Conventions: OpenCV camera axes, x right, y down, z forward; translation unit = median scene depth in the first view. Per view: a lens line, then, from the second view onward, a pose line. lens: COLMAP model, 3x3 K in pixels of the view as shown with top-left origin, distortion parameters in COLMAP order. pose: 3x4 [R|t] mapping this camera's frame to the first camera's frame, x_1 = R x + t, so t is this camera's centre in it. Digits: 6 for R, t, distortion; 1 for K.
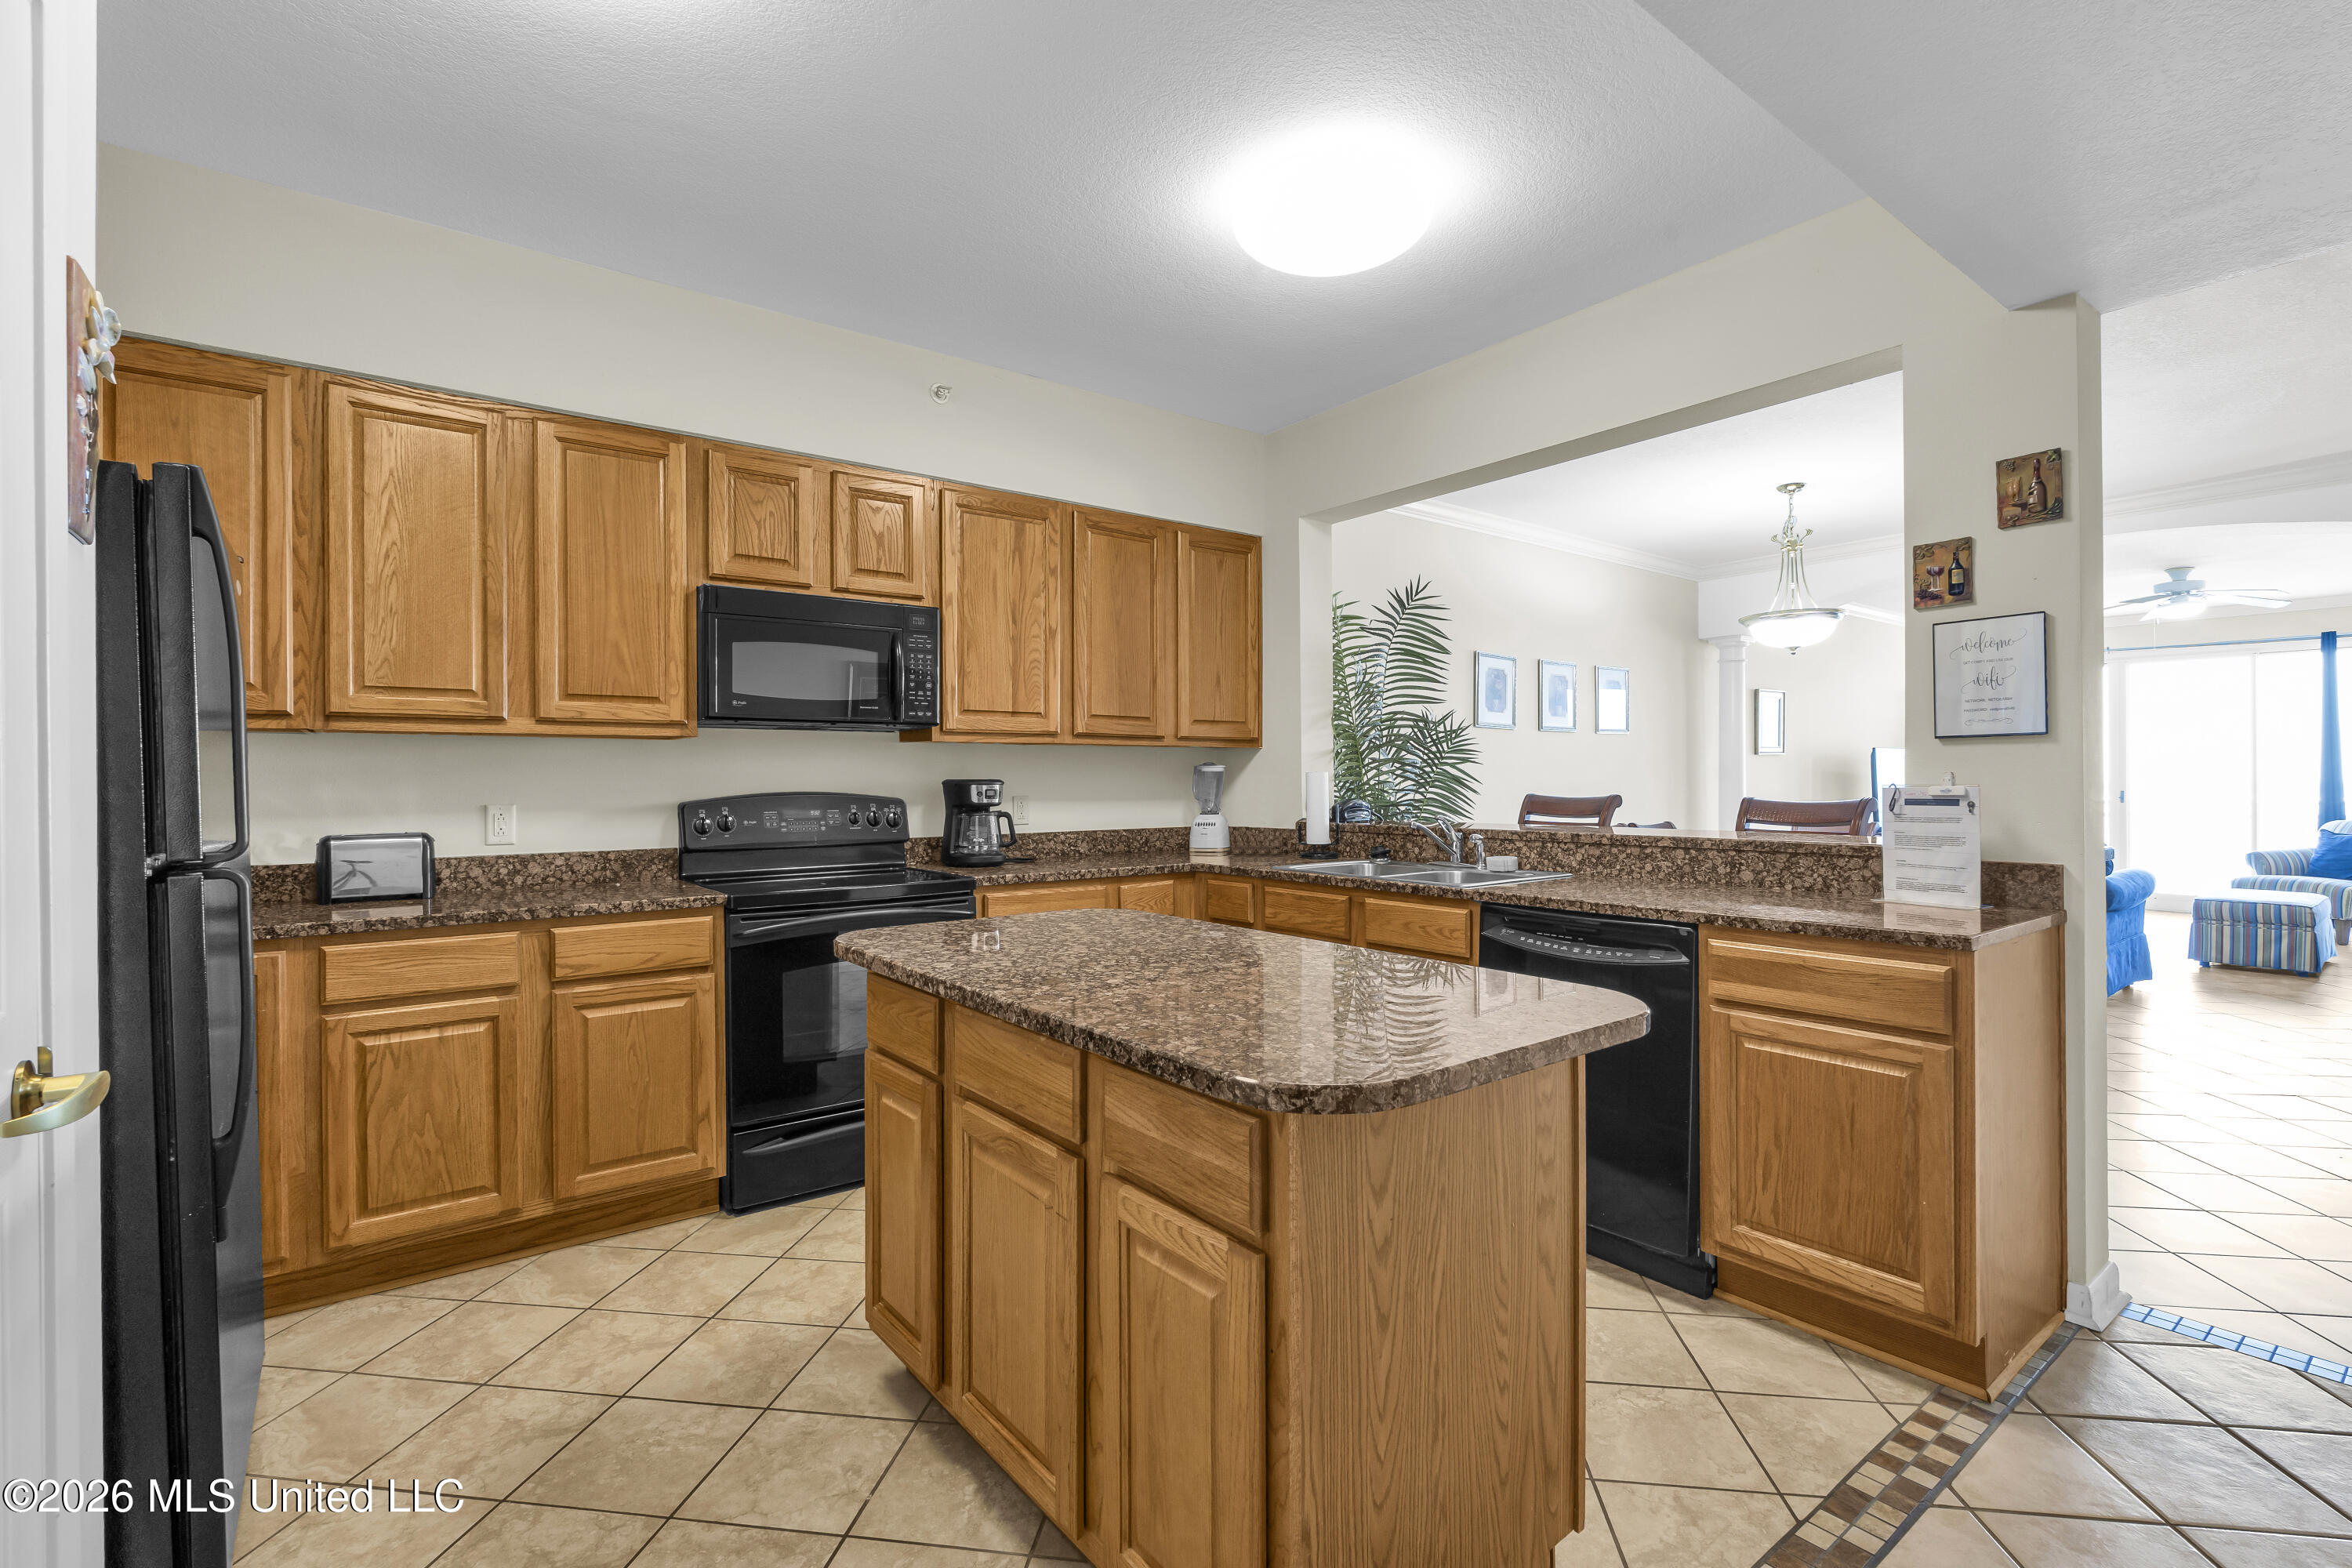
lens RADIAL K [[1041.3, 0, 1173.6], [0, 1041.3, 773.1], [0, 0, 1]] dist [-0.000866, -0.001109]
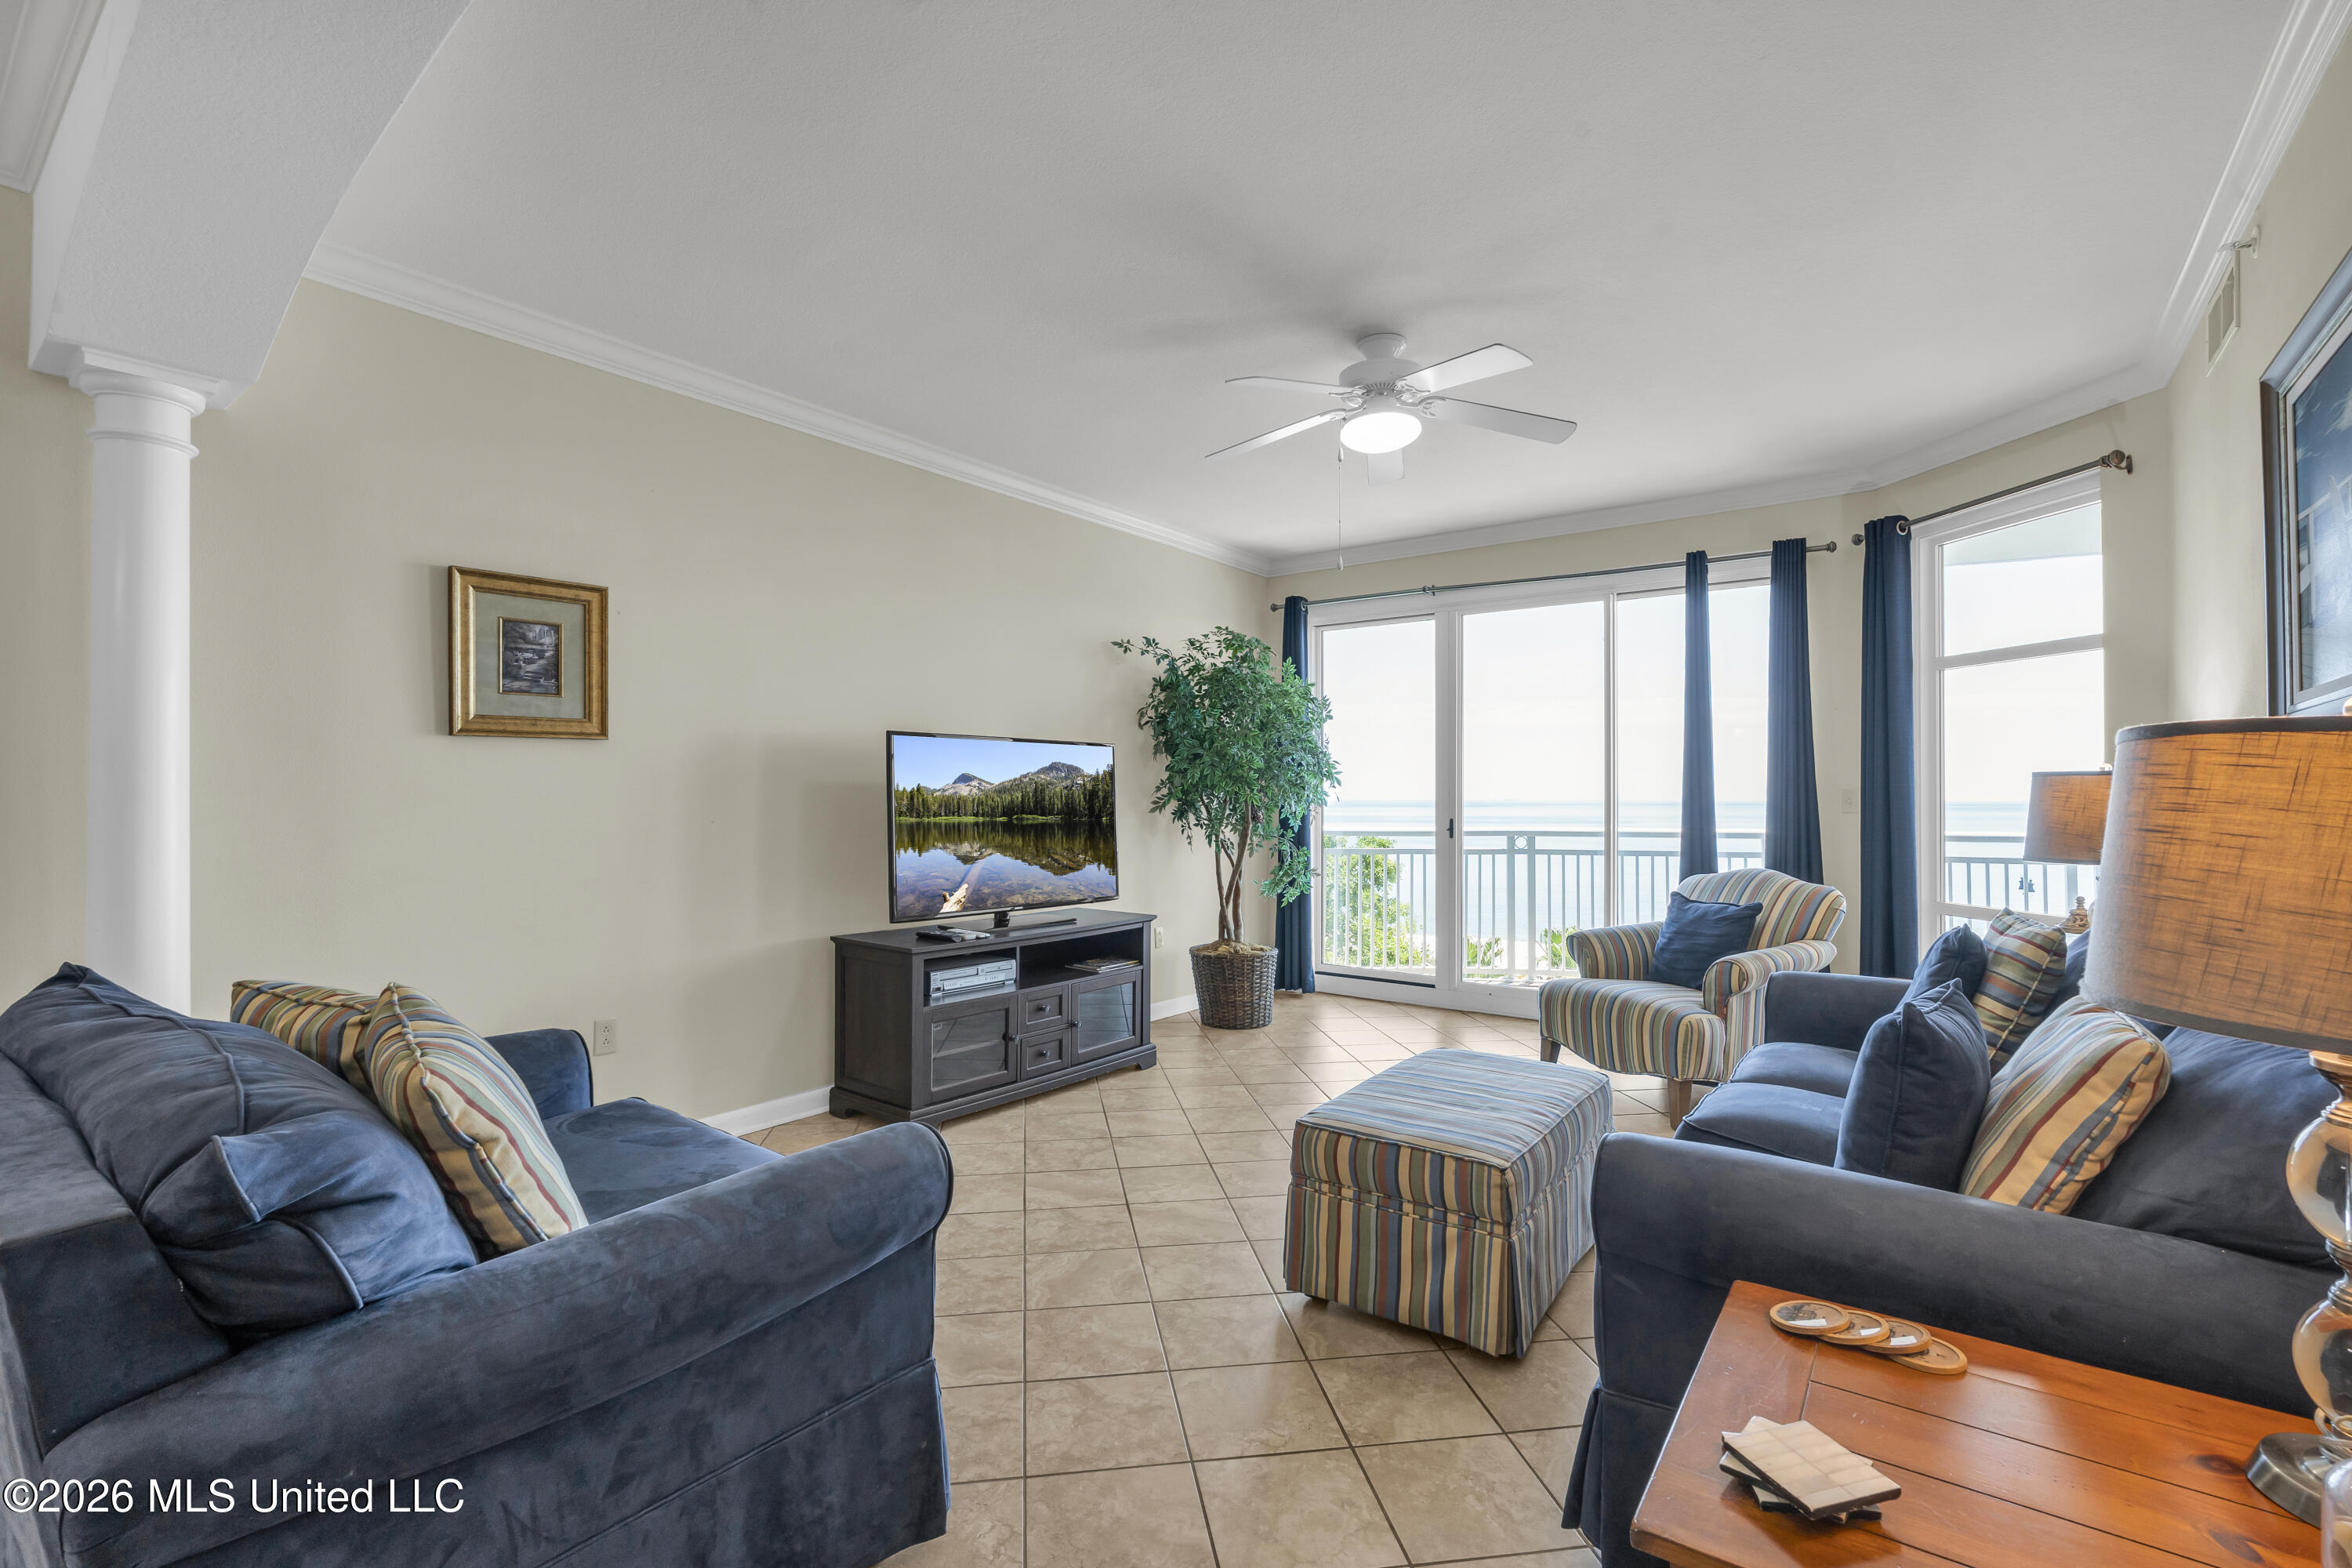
lens RADIAL K [[1054.3, 0, 1176.0], [0, 1054.3, 784.0], [0, 0, 1]] dist [-0.012176, -0.000283]
pose [[0.959125, 0.007305, 0.282887, 1.607461], [-0.006302, 0.999970, -0.004457, 0.001290], [-0.282912, 0.002492, 0.959143, 1.246515]]
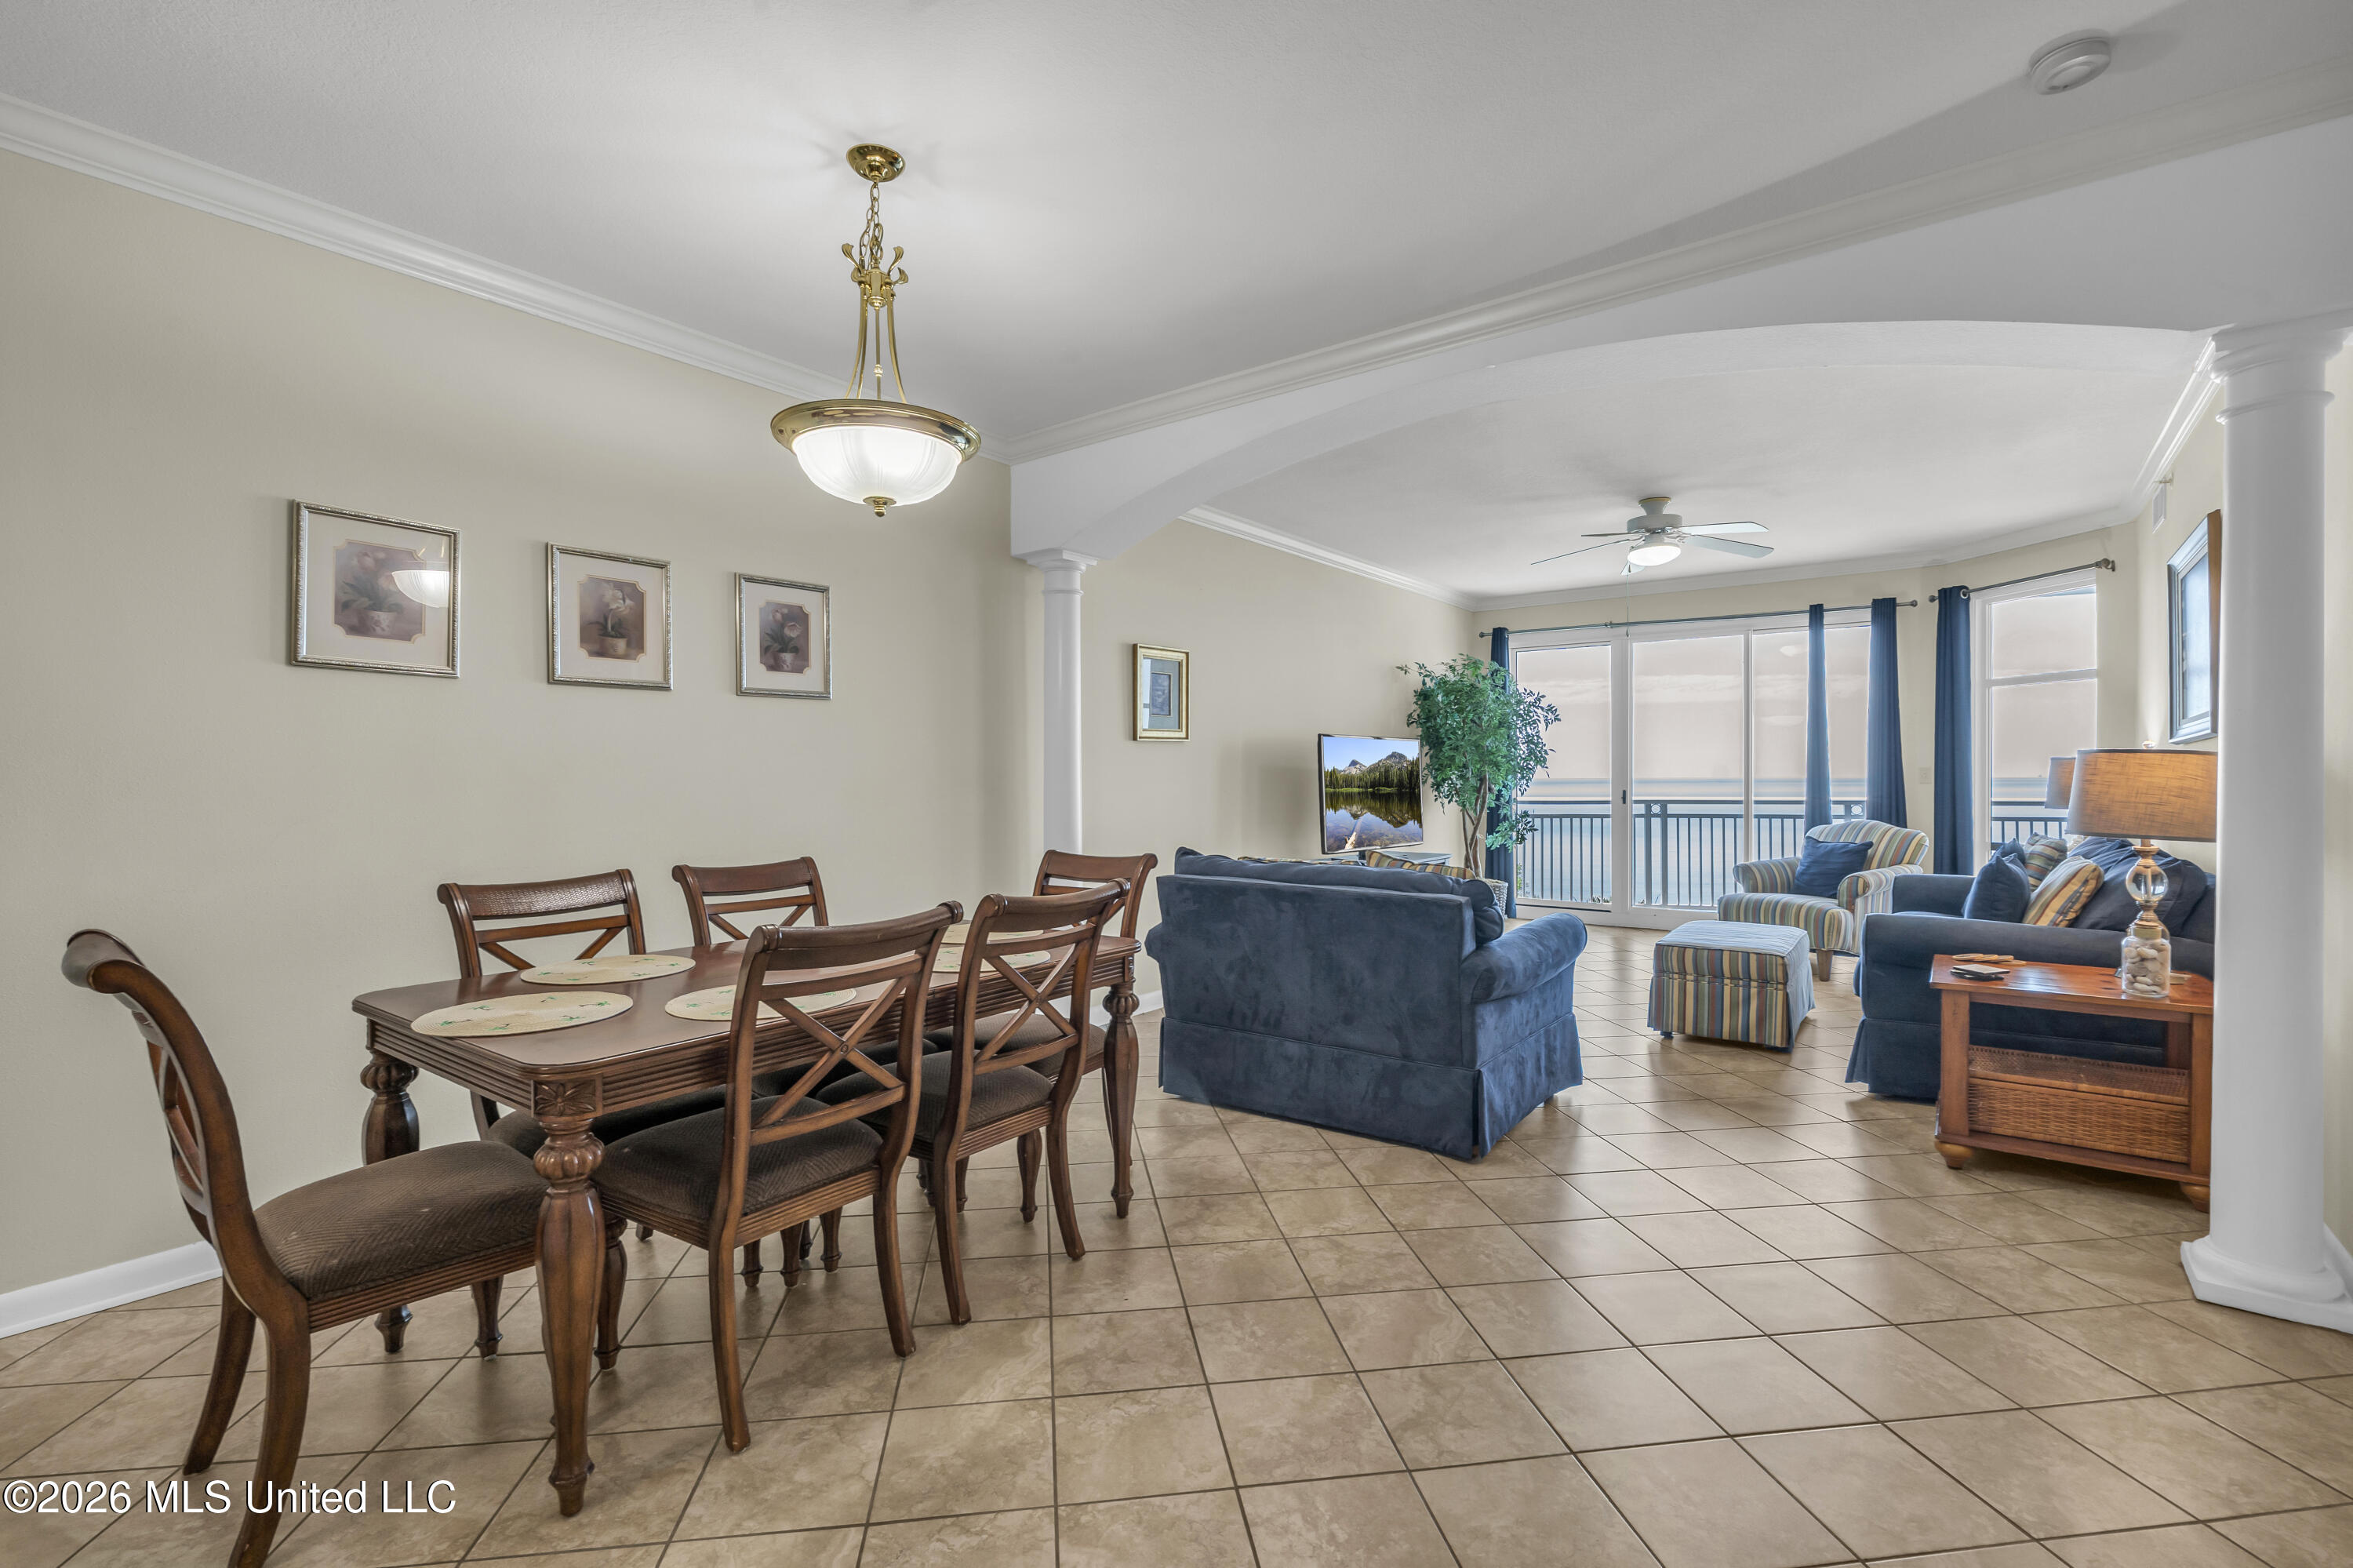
lens RADIAL K [[1071.6, 0, 1161.6], [0, 1071.6, 775.1], [0, 0, 1]] dist [-0.001099, 0.000052]
pose [[0.961939, -0.001346, 0.273262, 0.875089], [0.000034, 0.999988, 0.004806, 0.002321], [-0.273265, -0.004614, 0.961928, 0.739771]]
